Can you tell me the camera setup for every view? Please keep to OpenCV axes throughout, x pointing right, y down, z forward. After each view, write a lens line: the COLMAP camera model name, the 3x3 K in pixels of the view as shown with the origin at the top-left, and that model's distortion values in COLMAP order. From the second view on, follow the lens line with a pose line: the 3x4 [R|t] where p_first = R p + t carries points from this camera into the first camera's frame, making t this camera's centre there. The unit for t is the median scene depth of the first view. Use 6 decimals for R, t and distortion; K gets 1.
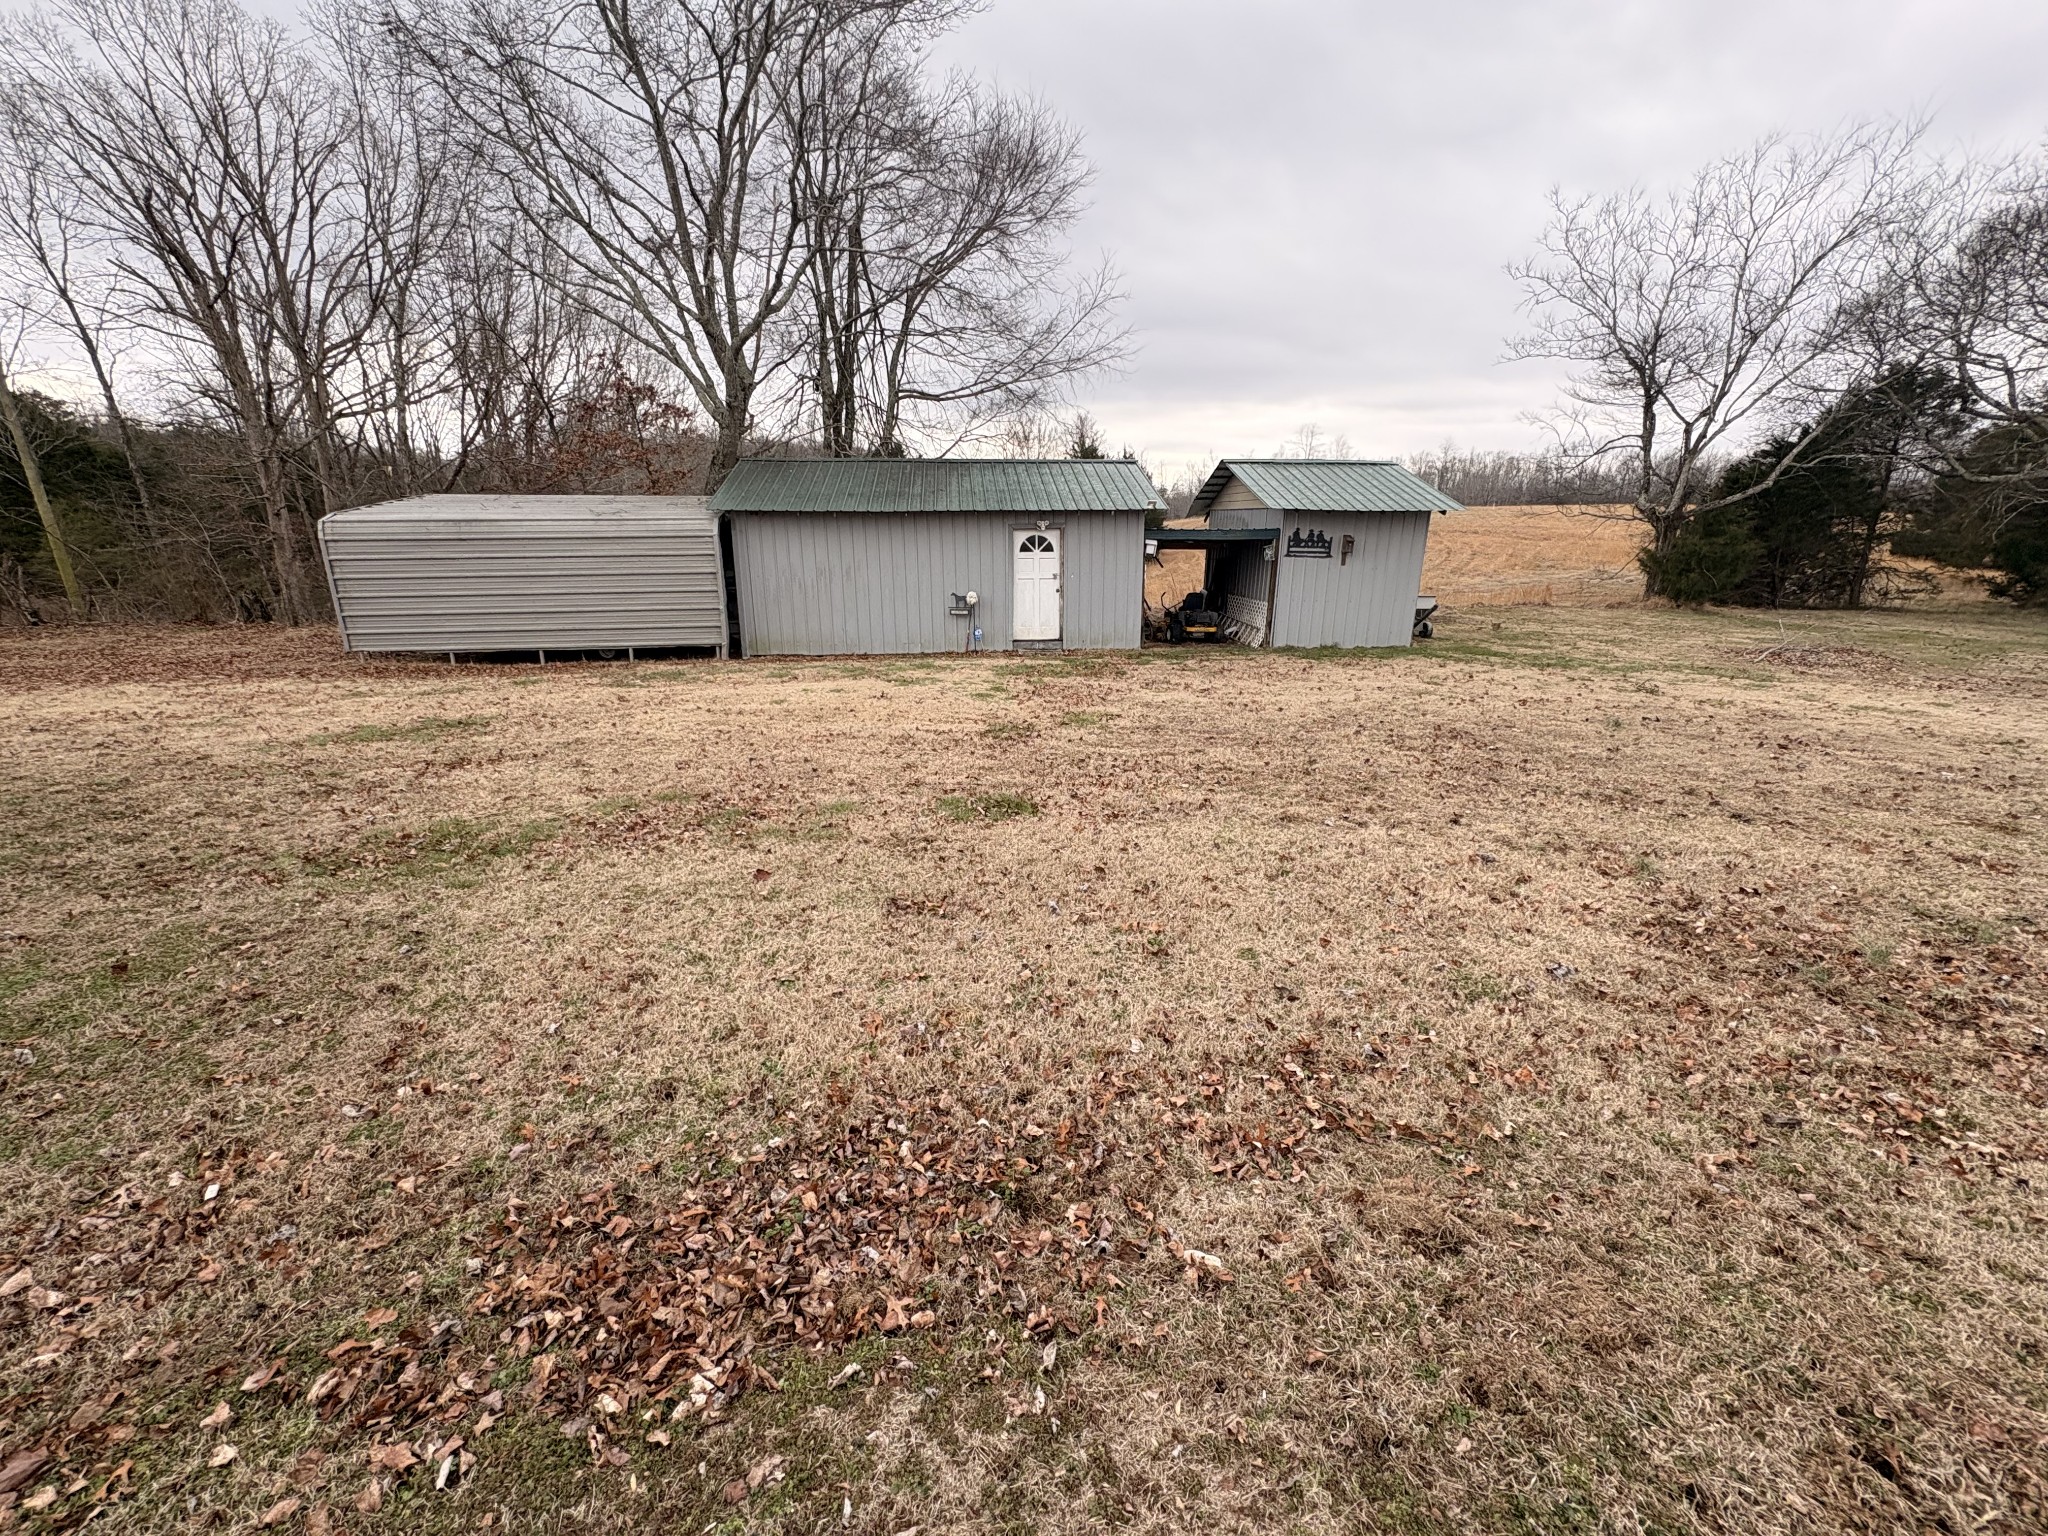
lens RADIAL K [[815.4, 0, 1021.9], [0, 815.4, 765.1], [0, 0, 1]] dist [0.000137, 0.000139]
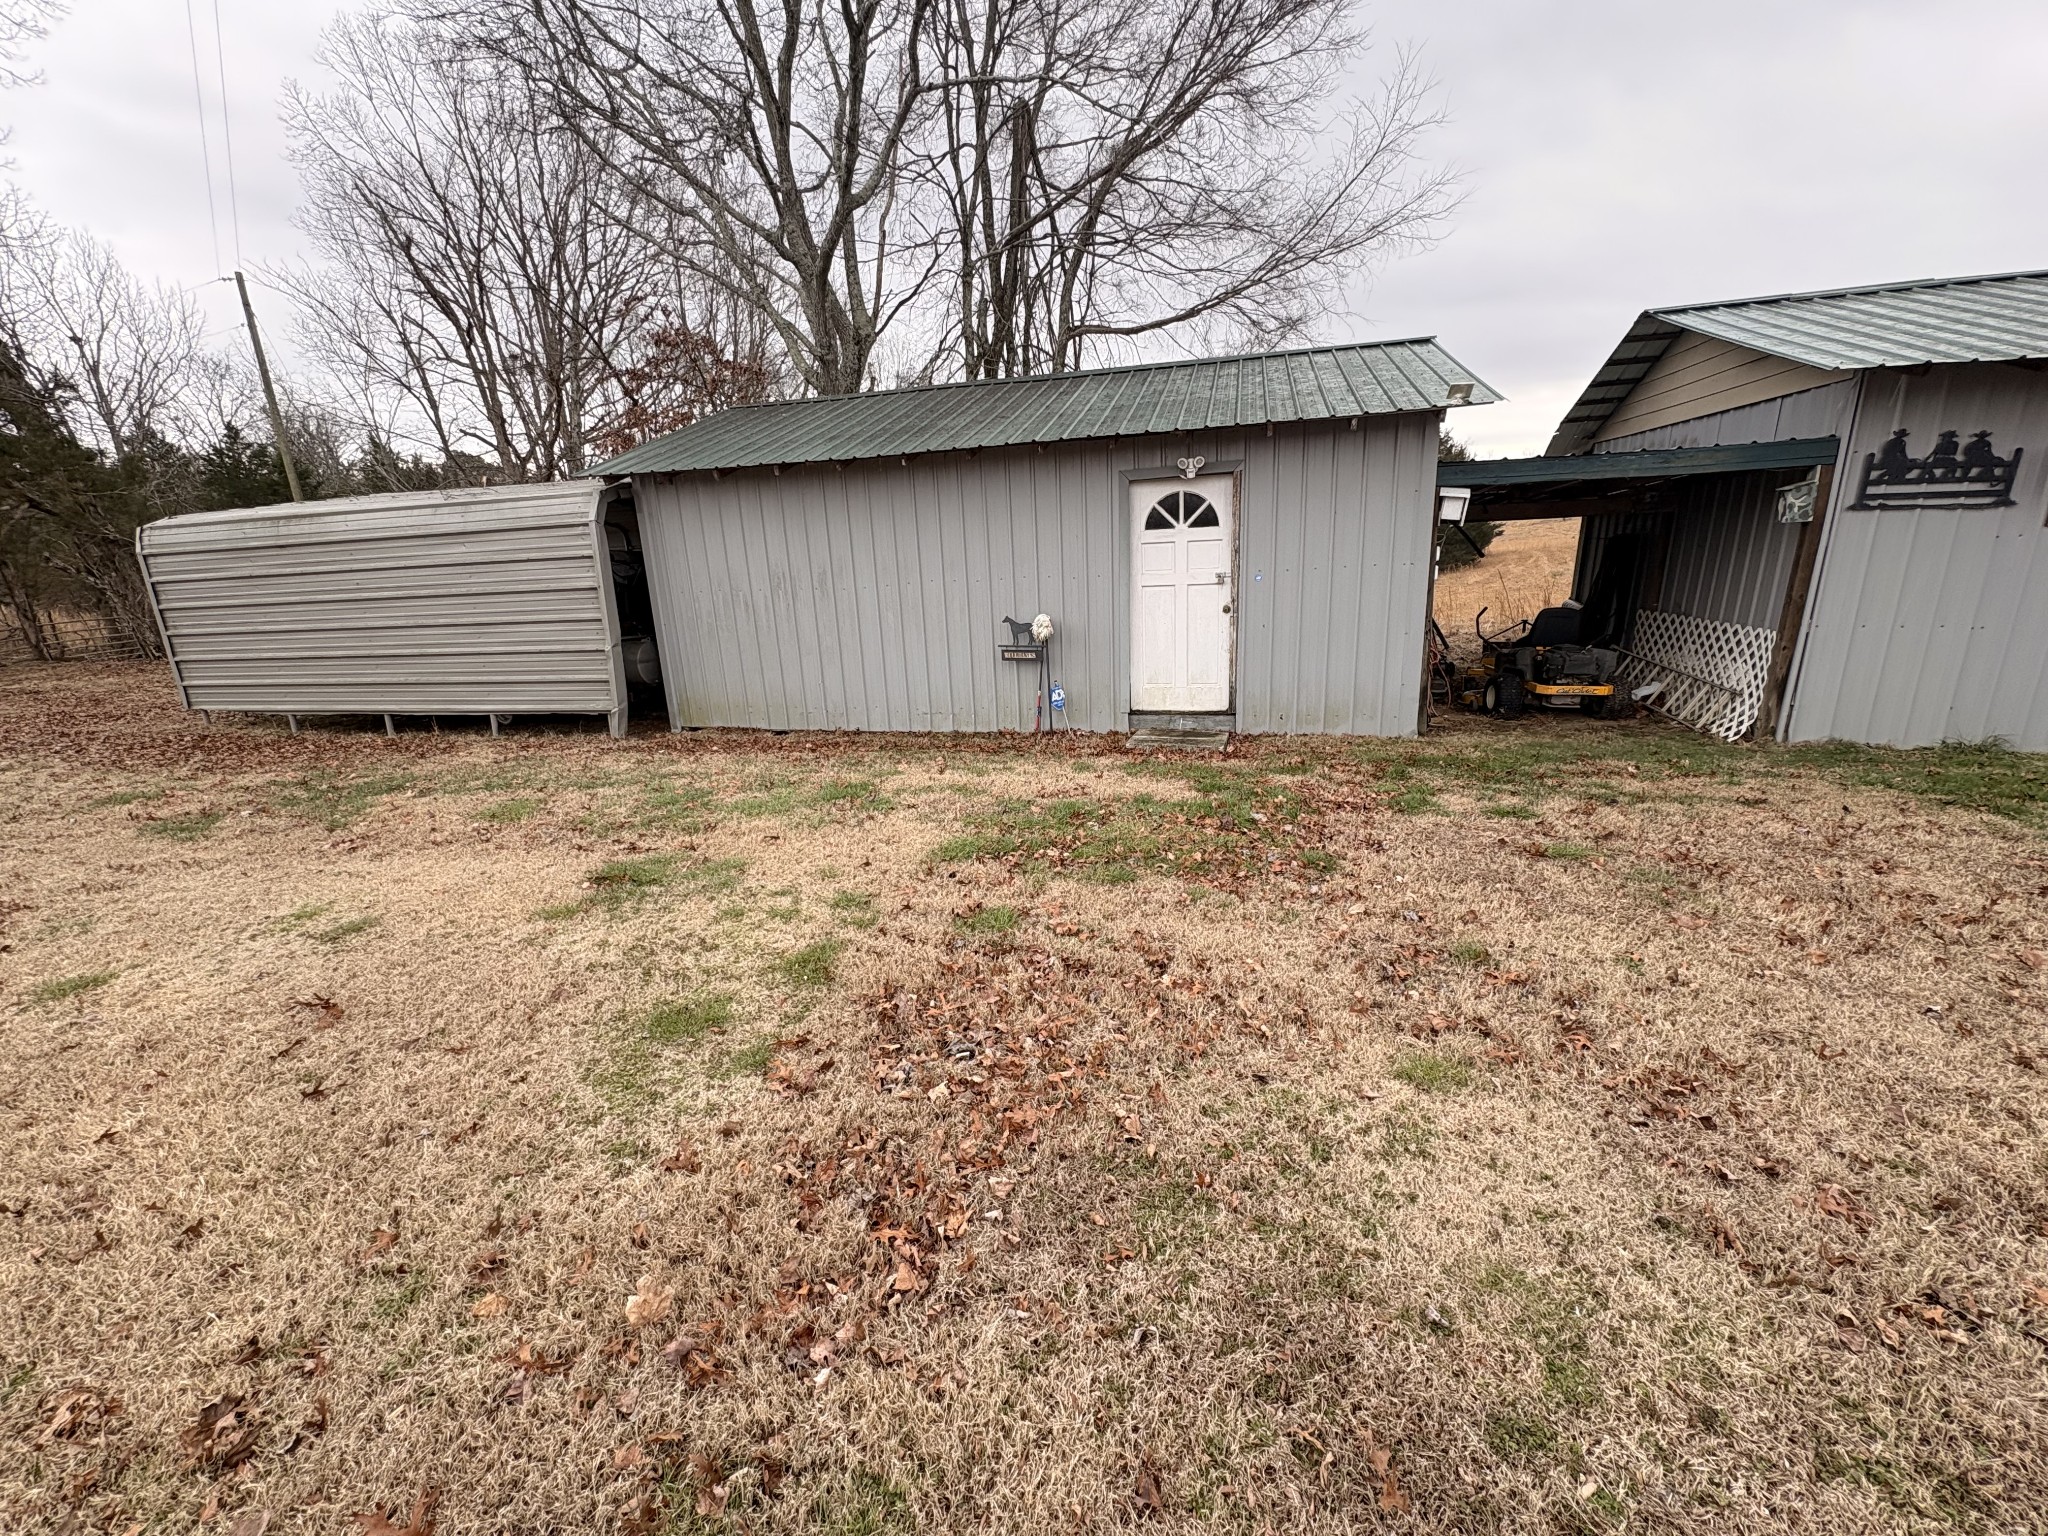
lens RADIAL K [[786.5, 0, 1024.0], [0, 786.5, 768.0], [0, 0, 1]] dist [-0.001086, -0.000158]
pose [[0.939376, 0.052995, -0.338769, 0.093446], [-0.055542, 0.998454, 0.002179, -0.117650], [0.338361, 0.016769, 0.940867, 0.538580]]
